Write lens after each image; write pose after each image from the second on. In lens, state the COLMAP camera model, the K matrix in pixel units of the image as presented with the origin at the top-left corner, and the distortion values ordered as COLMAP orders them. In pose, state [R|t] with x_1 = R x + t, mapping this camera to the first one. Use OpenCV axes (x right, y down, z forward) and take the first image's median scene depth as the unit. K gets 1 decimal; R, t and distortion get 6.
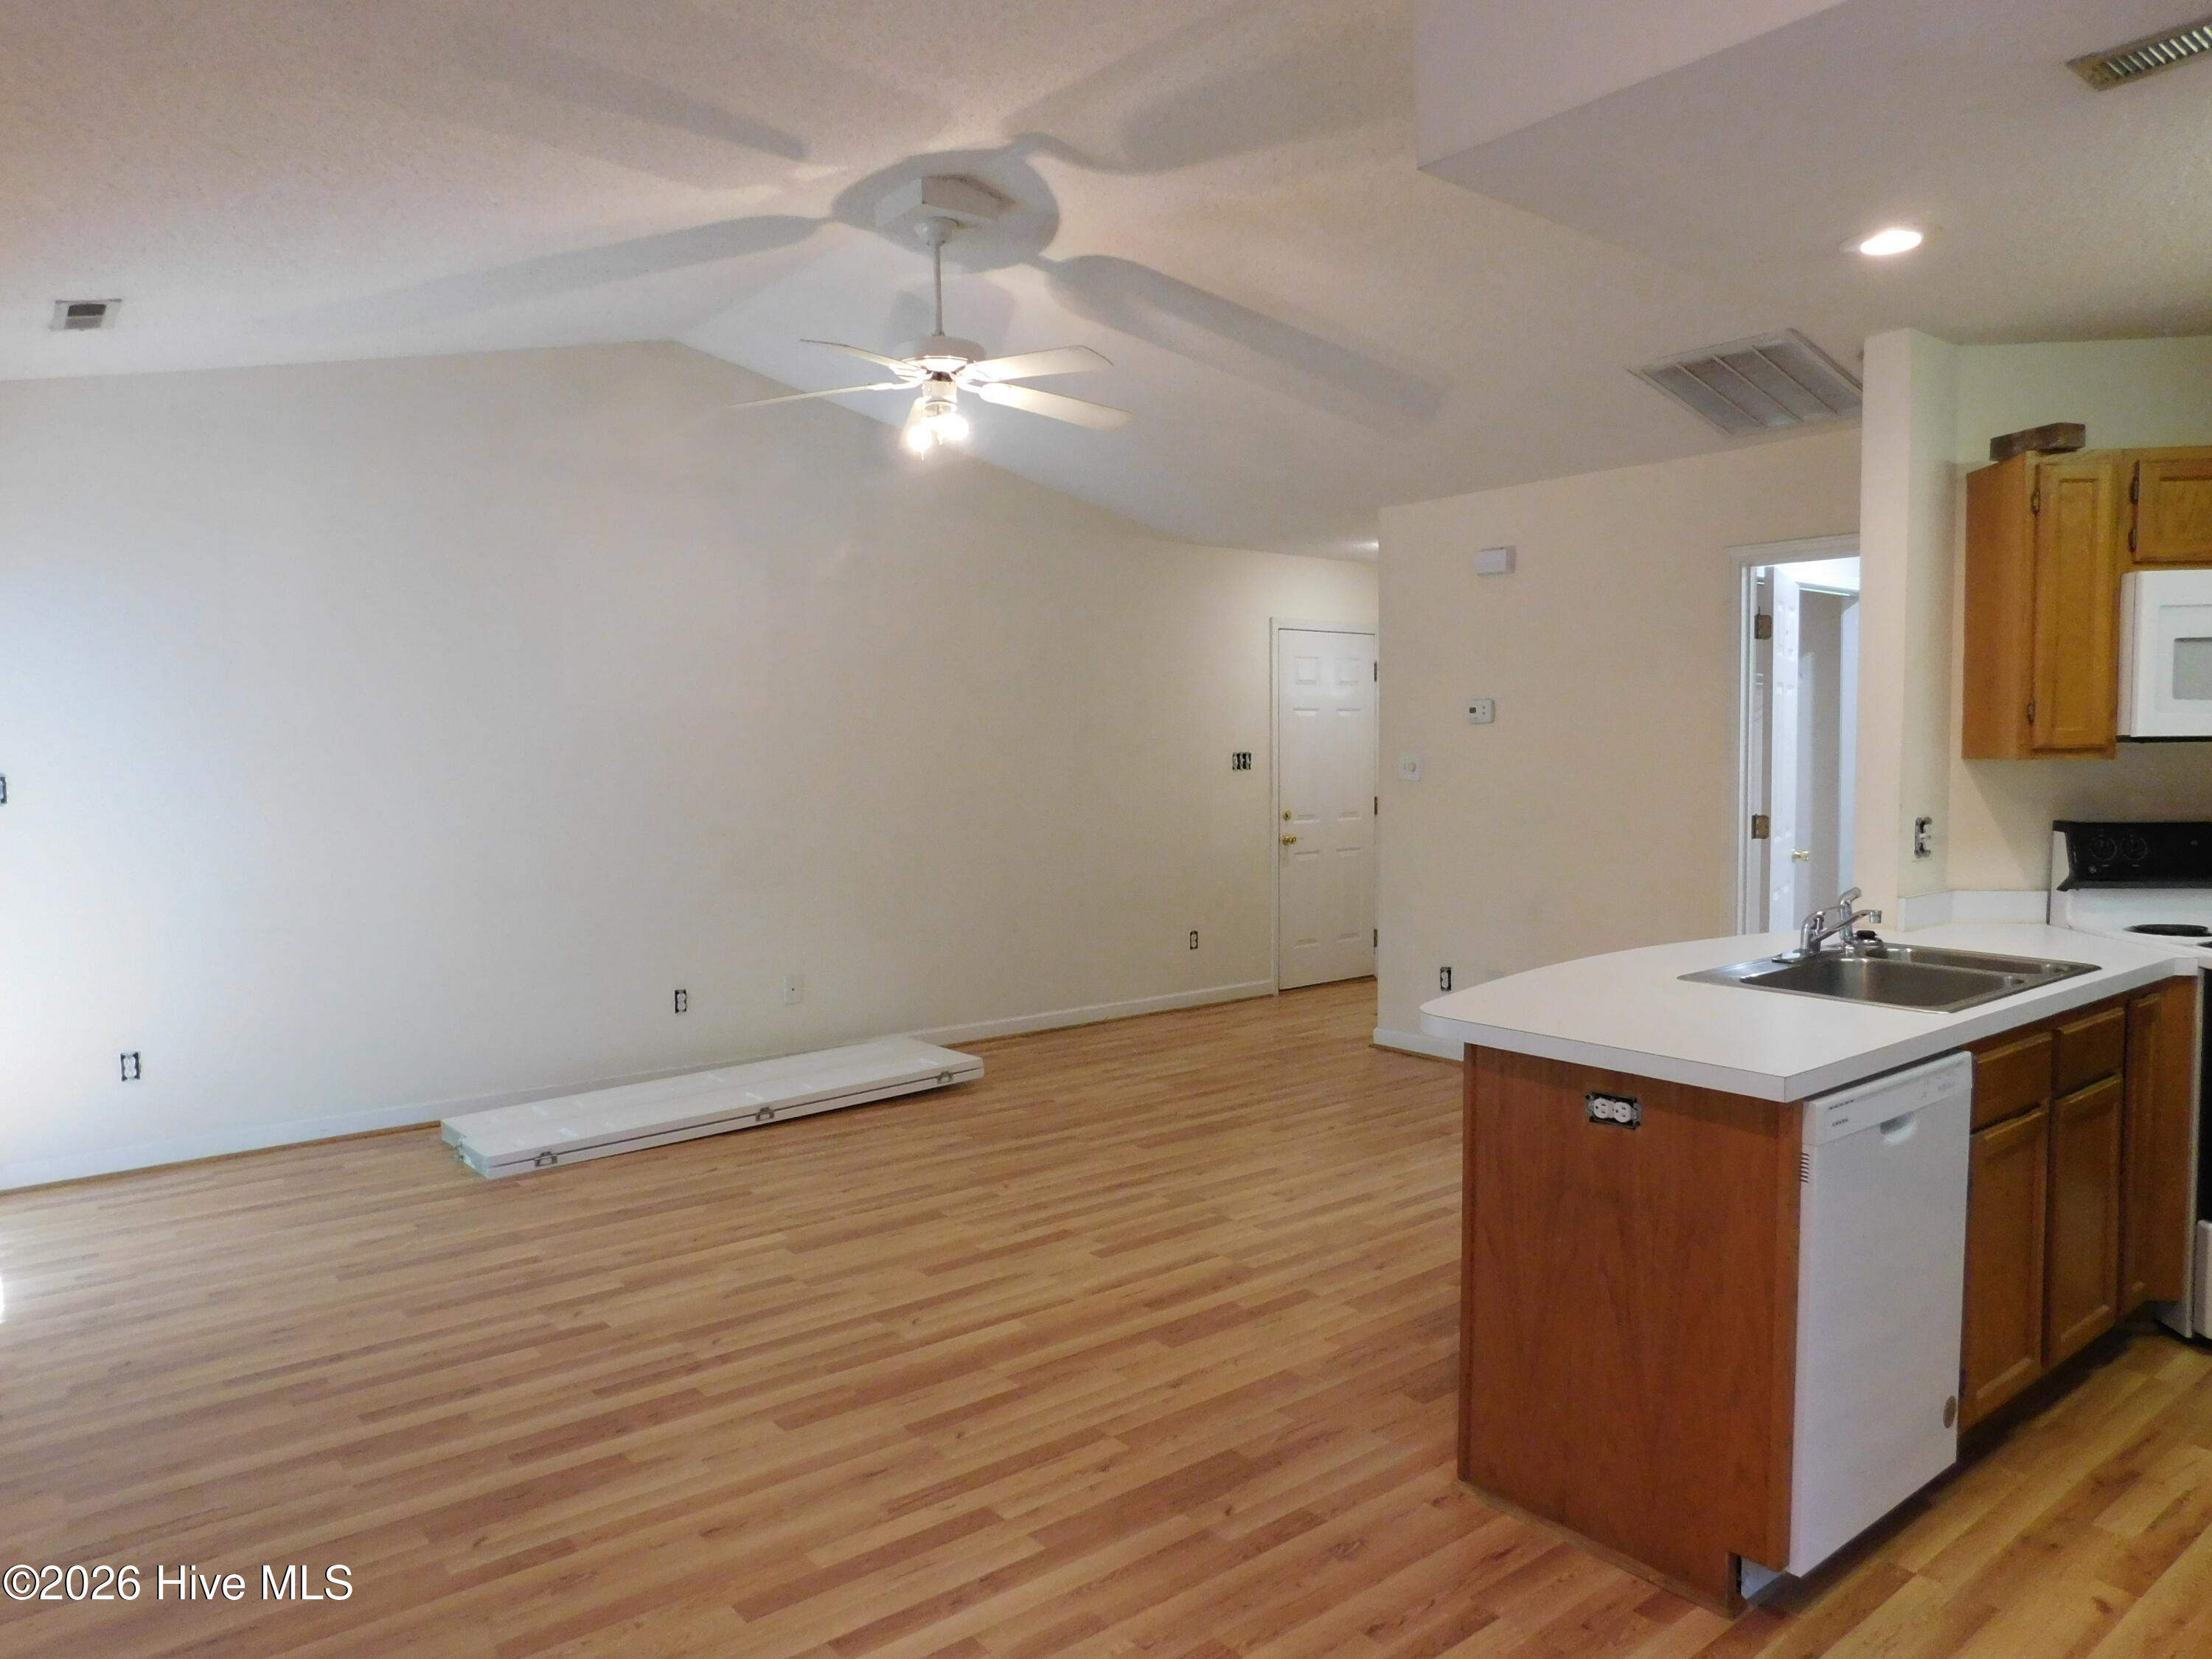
lens RADIAL K [[1487.2, 0, 1117.1], [0, 1487.2, 828.8], [0, 0, 1]] dist [-0.060974, 0.069496]
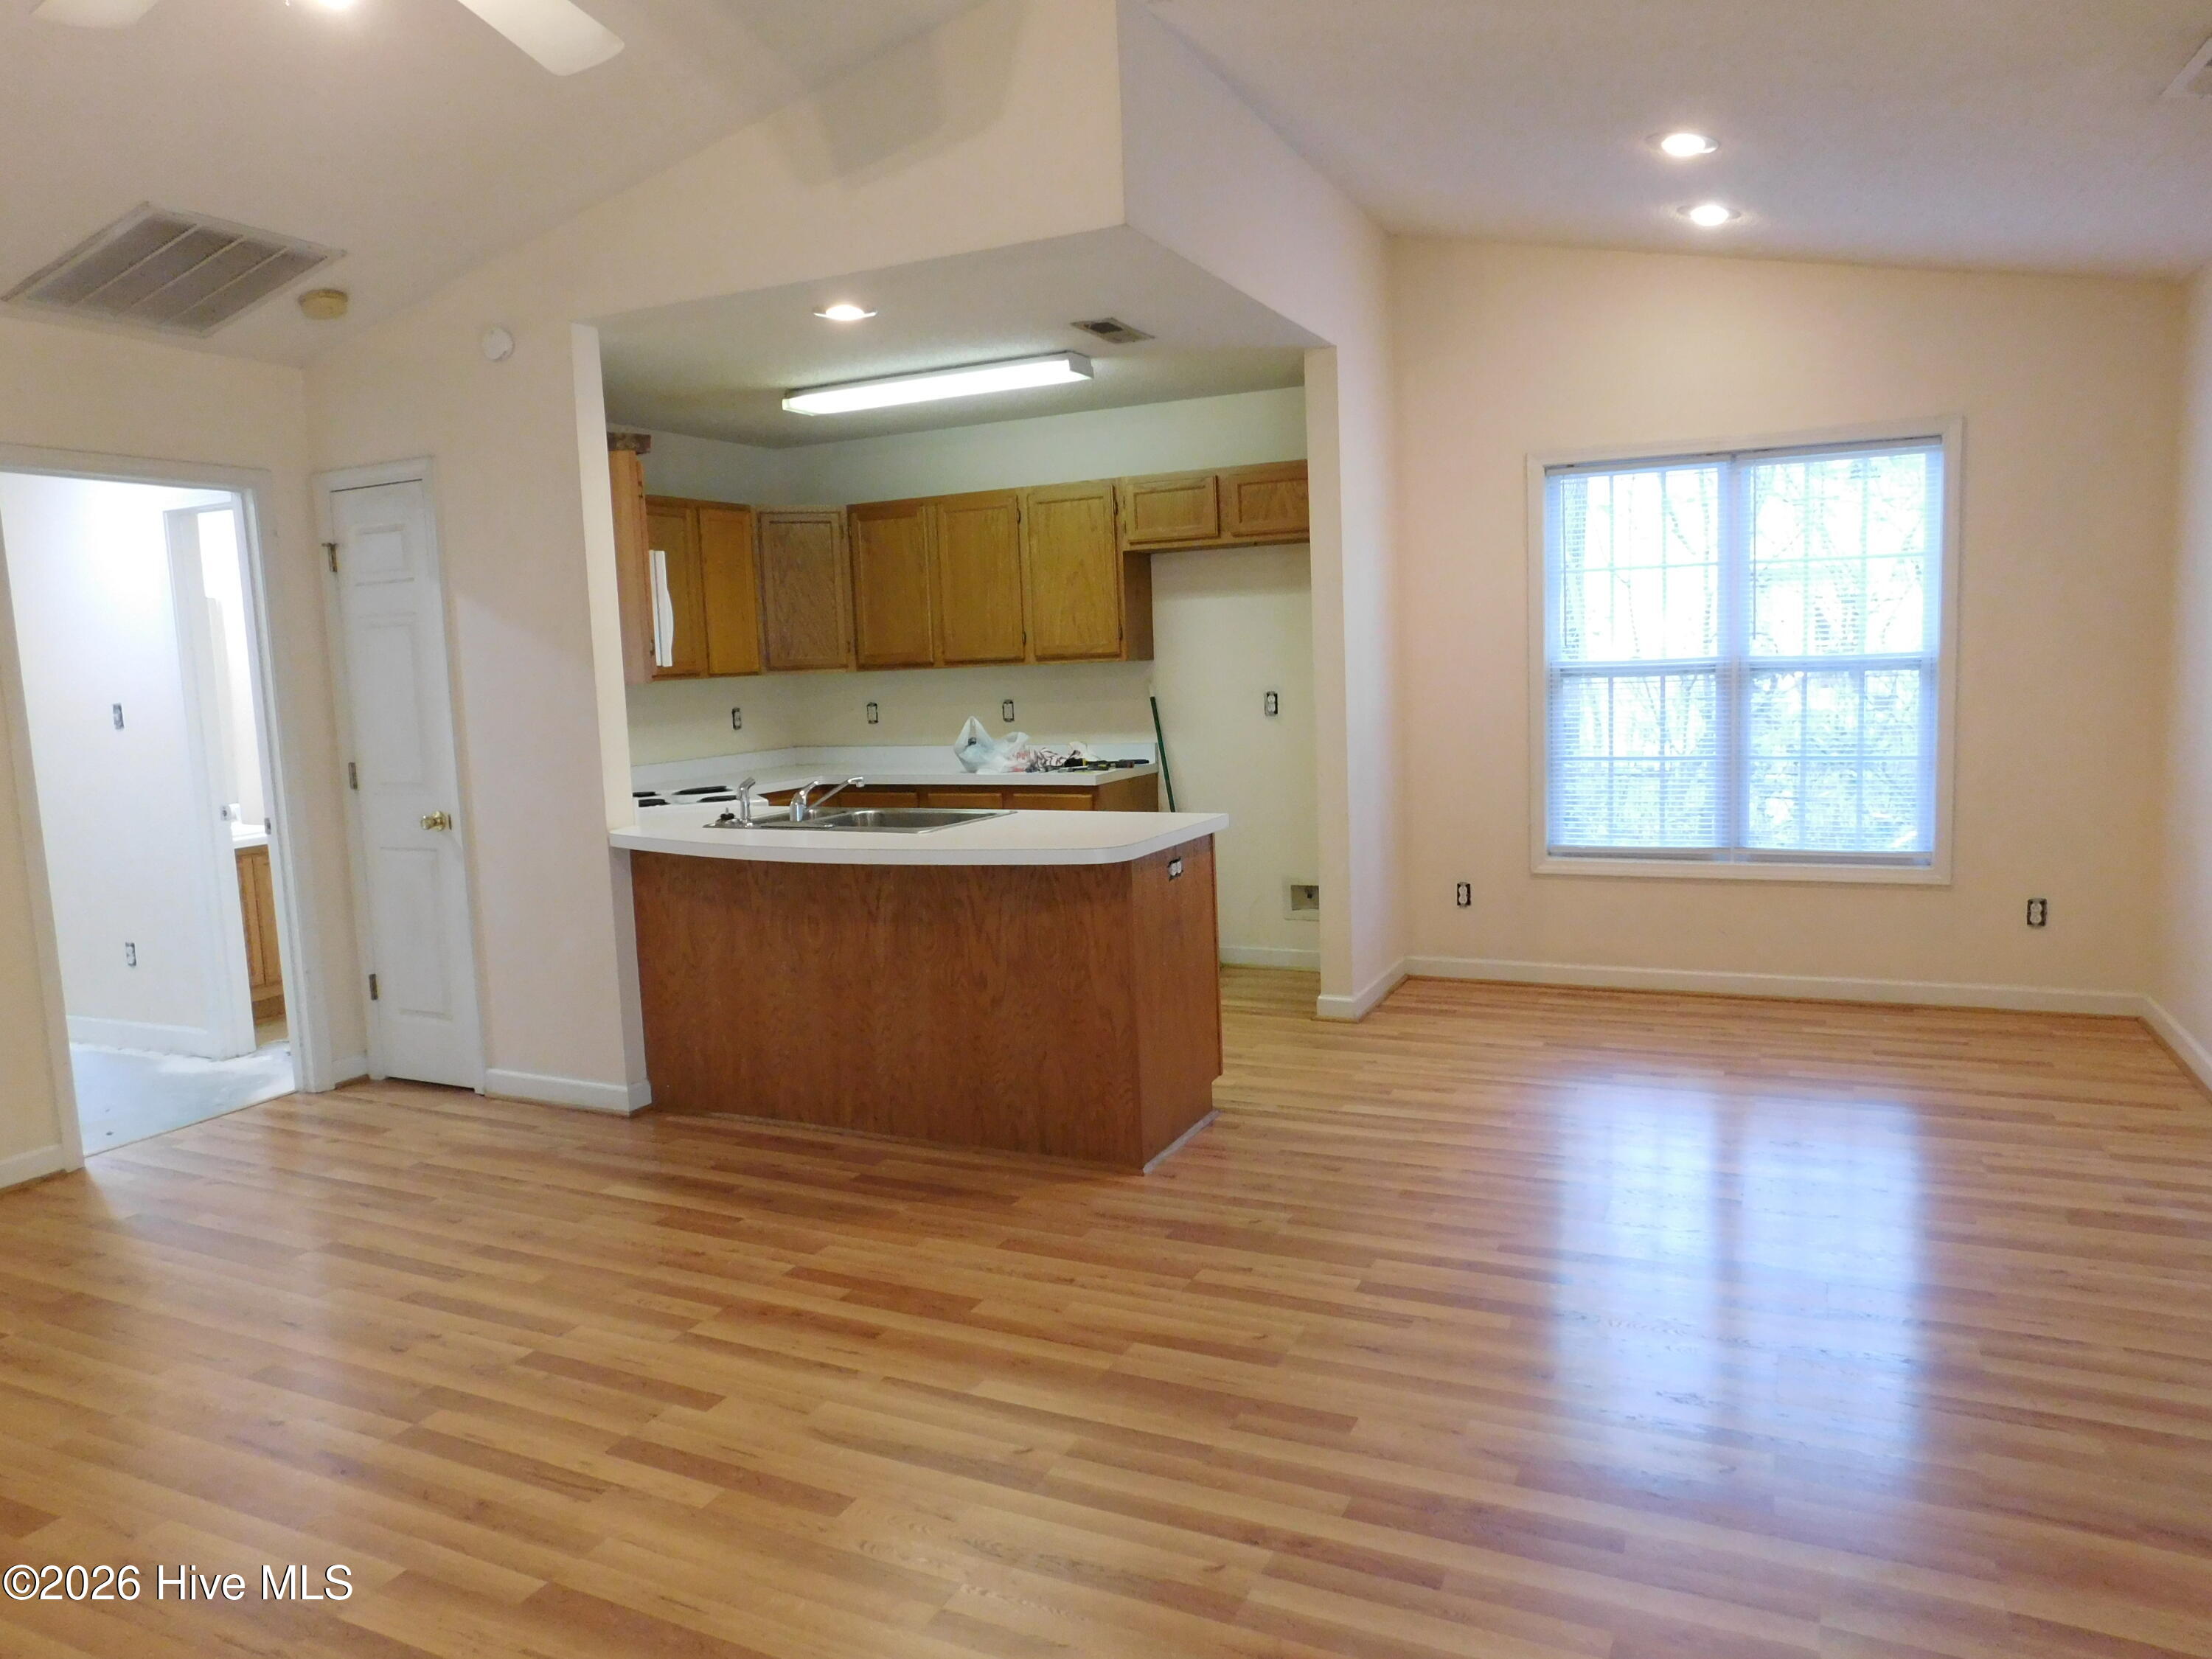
lens RADIAL K [[1466.8, 0, 1111.2], [0, 1466.8, 824.1], [0, 0, 1]] dist [-0.058347, 0.048671]
pose [[-0.434878, -0.075452, 0.897323, -0.787420], [0.094477, 0.987161, 0.128794, -0.055932], [-0.895520, 0.140786, -0.422166, 1.251623]]
